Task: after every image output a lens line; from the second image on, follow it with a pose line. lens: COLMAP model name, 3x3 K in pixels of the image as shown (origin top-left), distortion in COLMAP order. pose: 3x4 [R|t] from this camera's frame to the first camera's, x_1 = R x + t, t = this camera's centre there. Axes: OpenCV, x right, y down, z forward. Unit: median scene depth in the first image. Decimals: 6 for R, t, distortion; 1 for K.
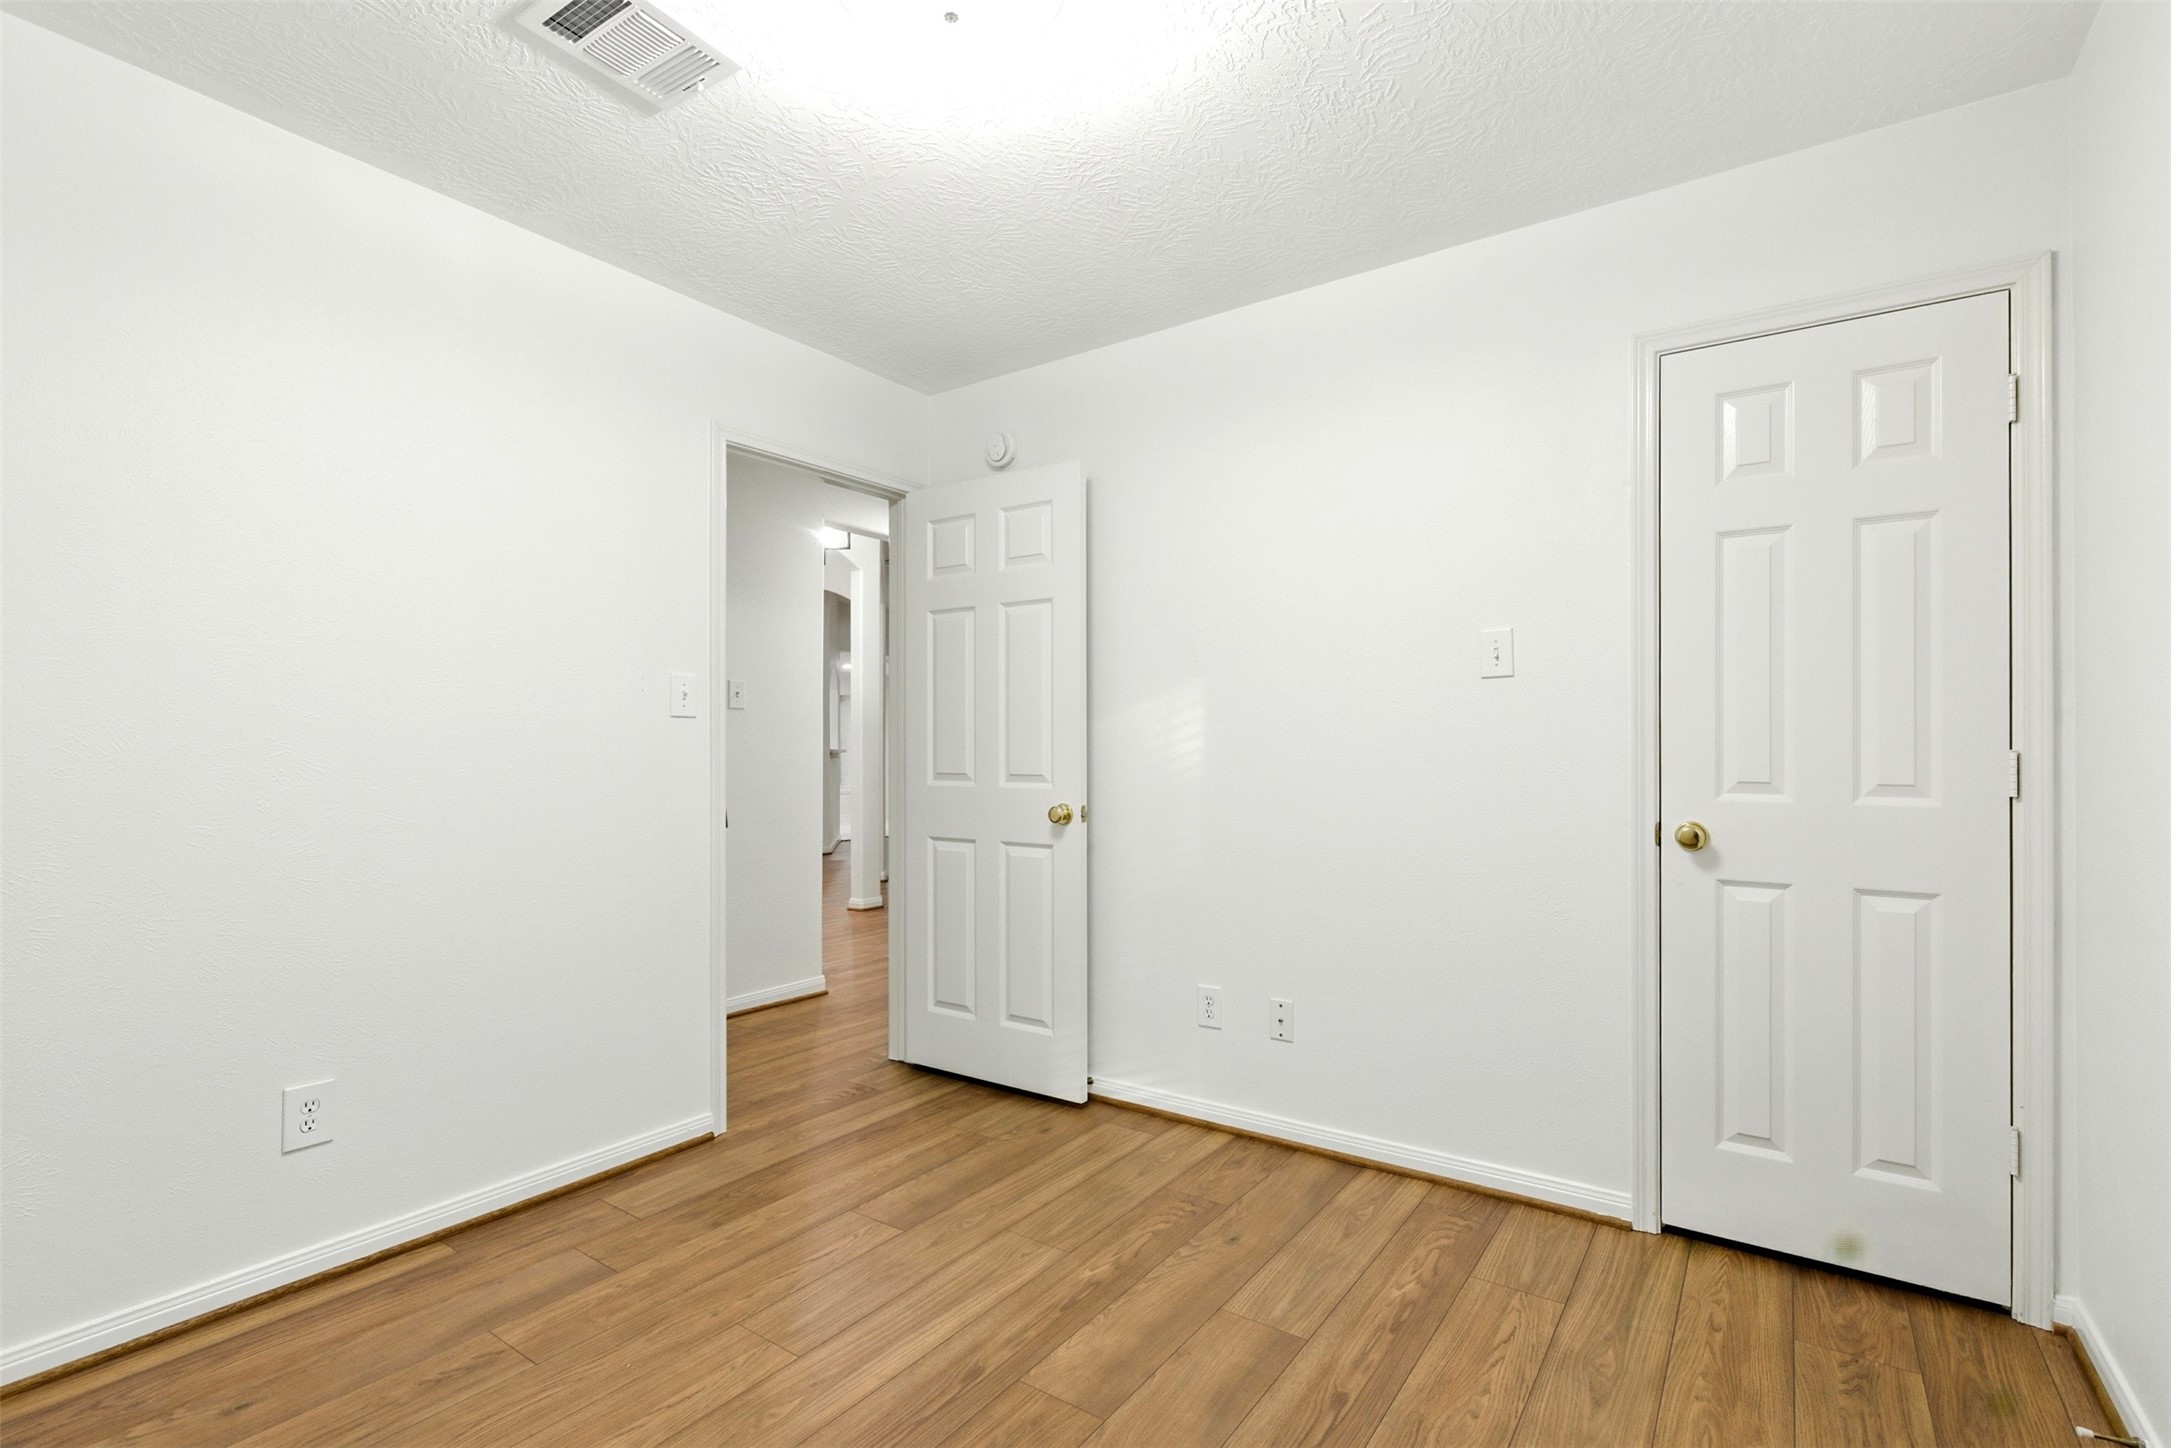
lens RADIAL K [[1006.9, 0, 1075.9], [0, 1006.9, 728.7], [0, 0, 1]] dist [-0.000581, 0.004595]
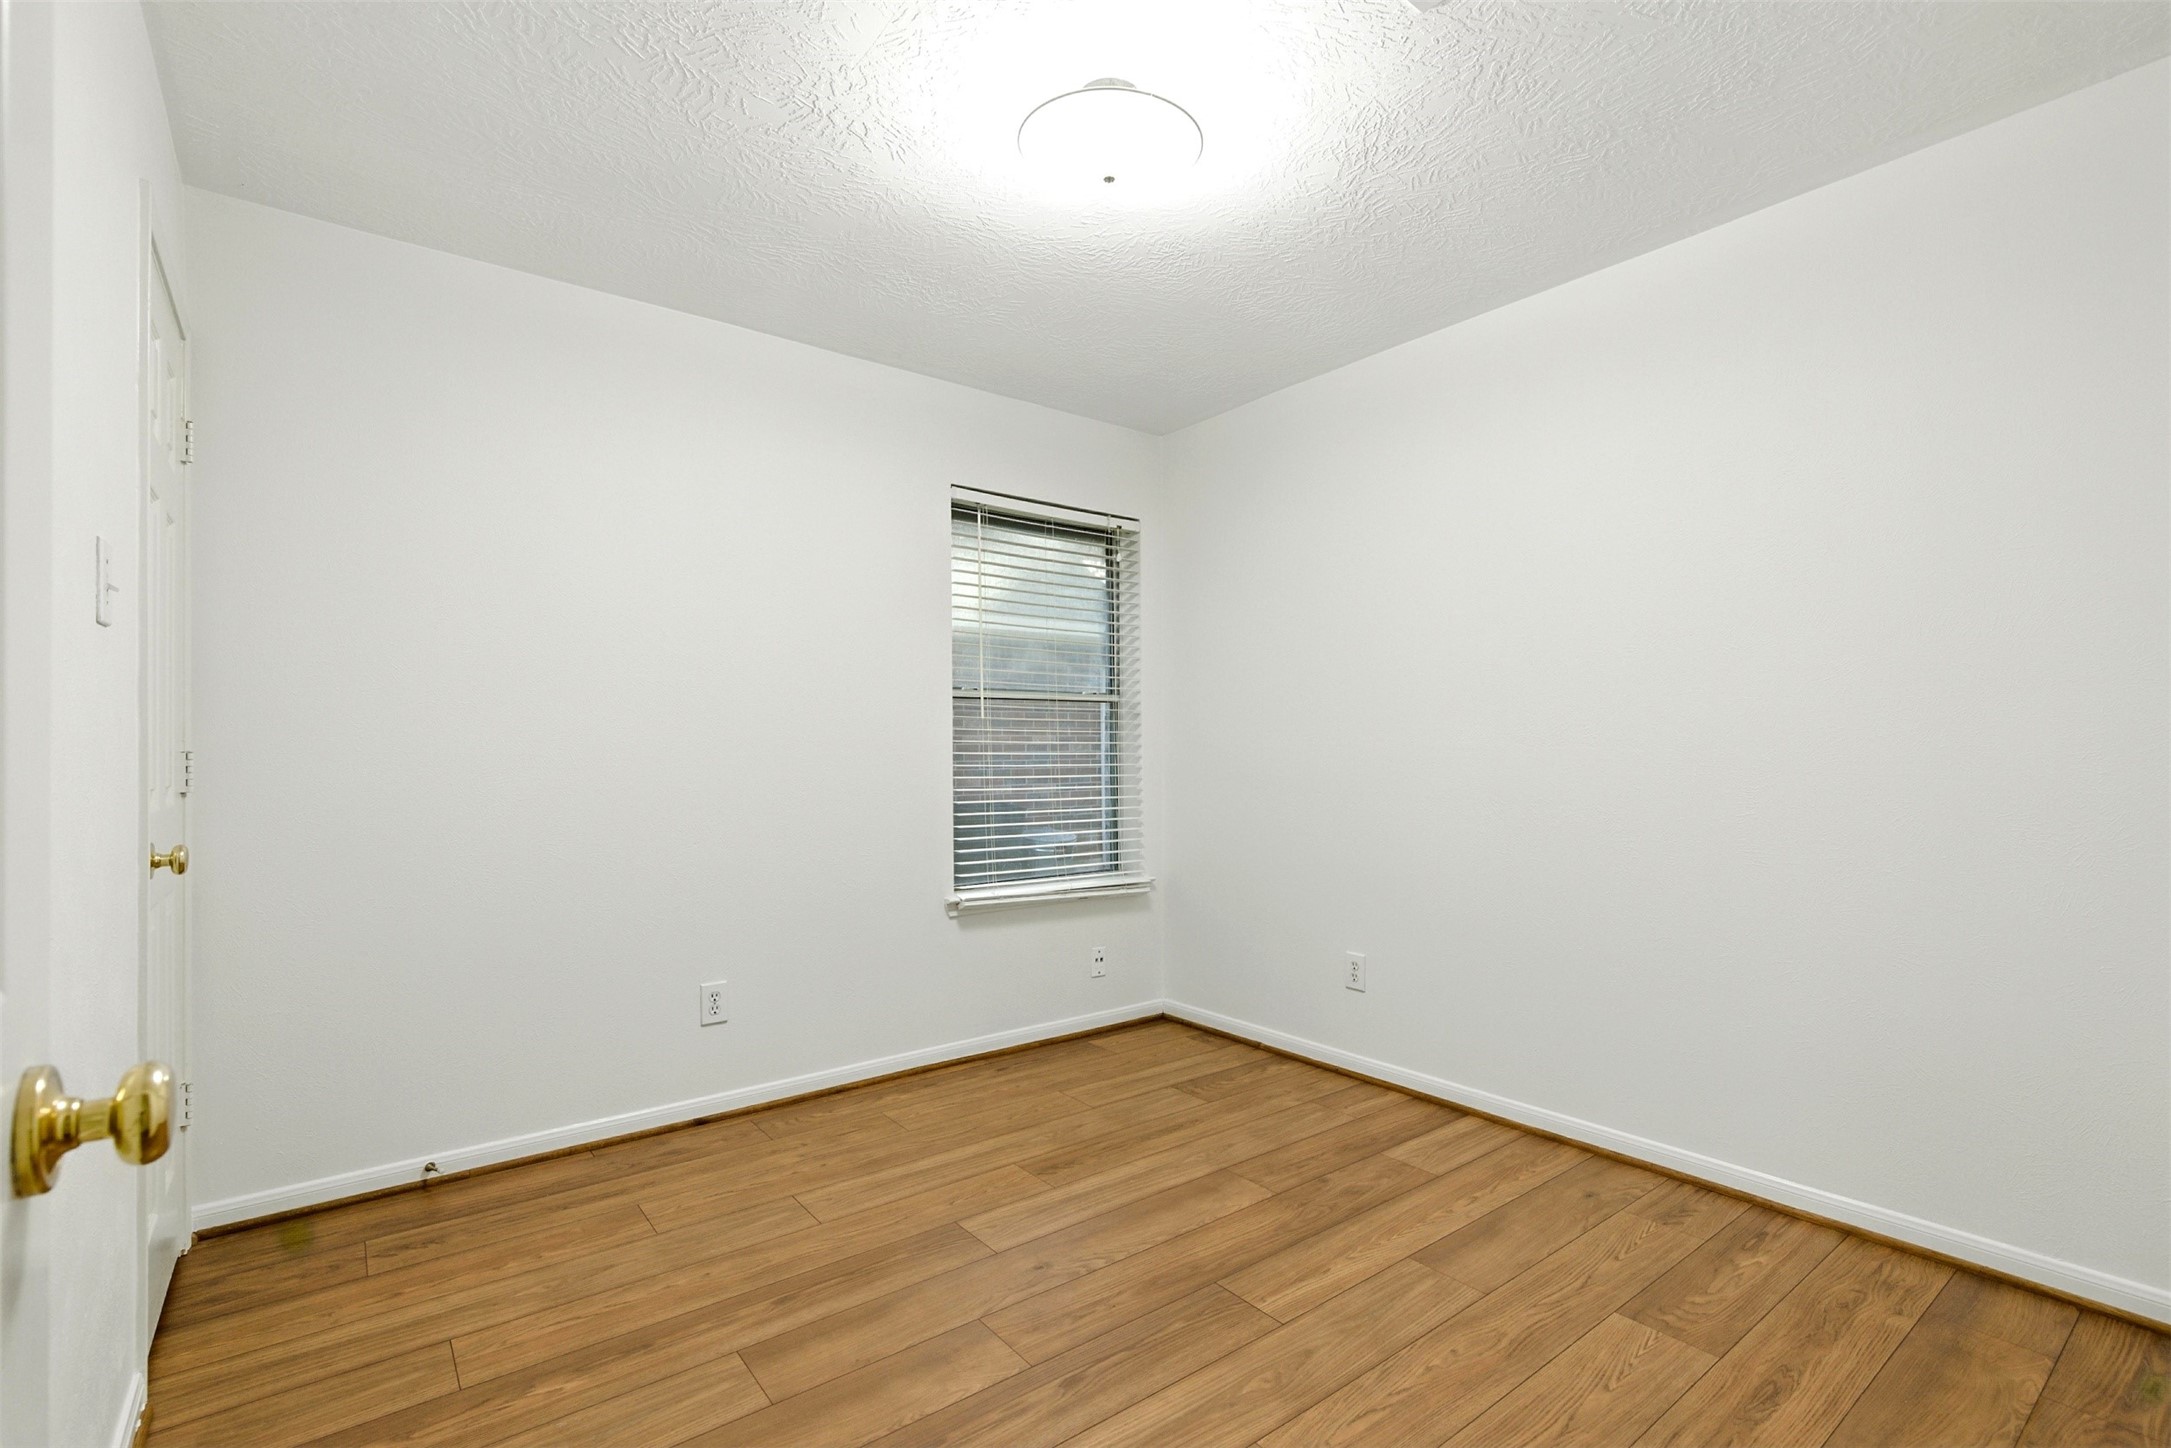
lens RADIAL K [[986.3, 0, 1076.5], [0, 986.3, 738.0], [0, 0, 1]] dist [-0.003662, -0.000111]
pose [[-0.954473, 0.009358, 0.298152, -0.398198], [0.001050, 0.999607, -0.028015, 0.037119], [-0.298297, -0.026426, -0.954107, 1.929346]]
